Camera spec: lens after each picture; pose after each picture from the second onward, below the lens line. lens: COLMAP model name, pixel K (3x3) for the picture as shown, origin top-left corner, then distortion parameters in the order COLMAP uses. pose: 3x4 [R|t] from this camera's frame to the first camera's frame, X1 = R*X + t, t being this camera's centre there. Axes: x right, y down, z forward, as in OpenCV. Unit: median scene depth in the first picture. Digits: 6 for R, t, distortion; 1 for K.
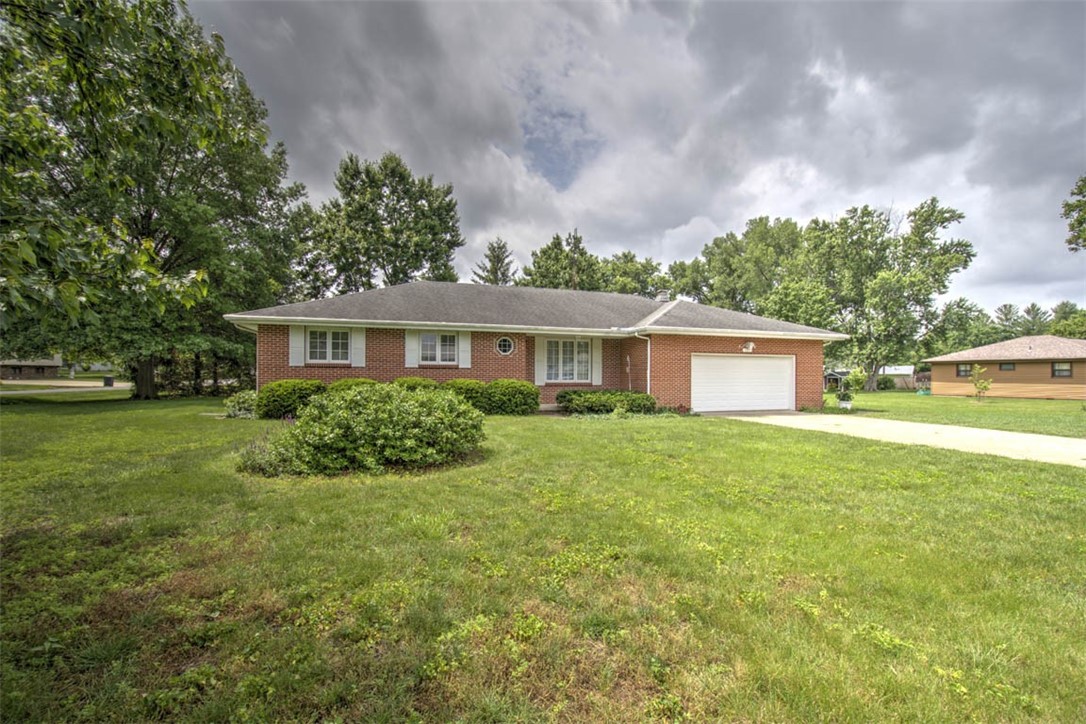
lens RADIAL K [[465.8, 0, 544.9], [0, 465.8, 367.4], [0, 0, 1]] dist [-0.002230, 0.000843]
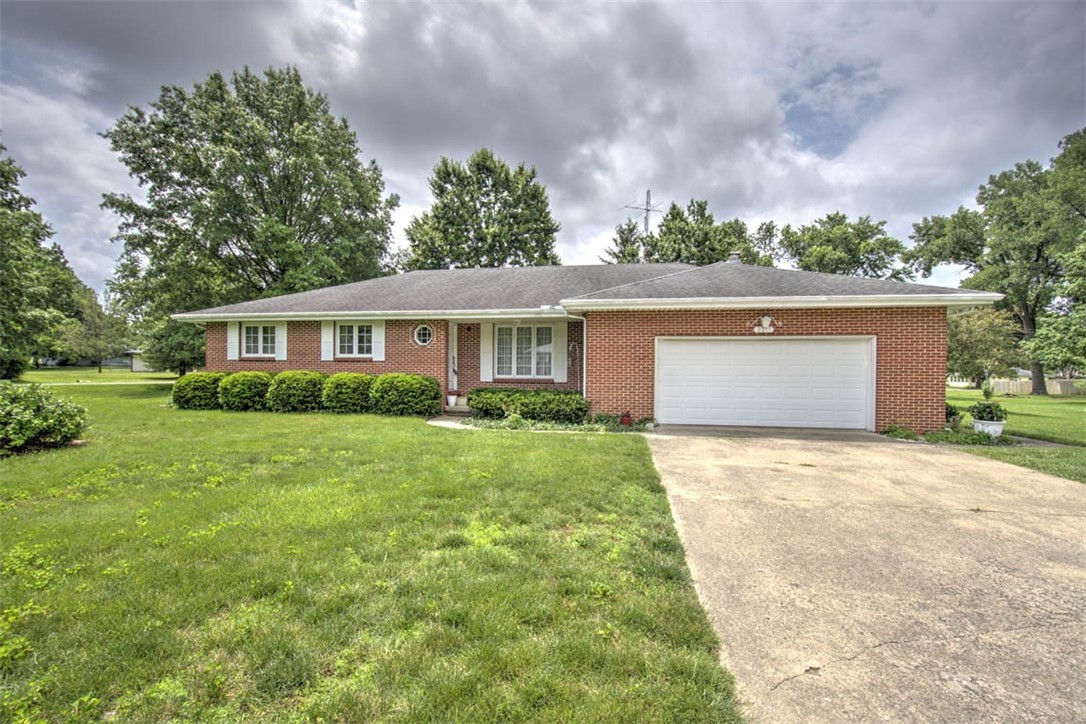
lens RADIAL K [[465.8, 0, 542.4], [0, 465.8, 361.9], [0, 0, 1]] dist [-0.002230, 0.000843]
pose [[0.880012, -0.004605, -0.474930, 0.467417], [0.004219, 0.999989, -0.001879, 0.005864], [0.474933, -0.000350, 0.880022, 0.310167]]
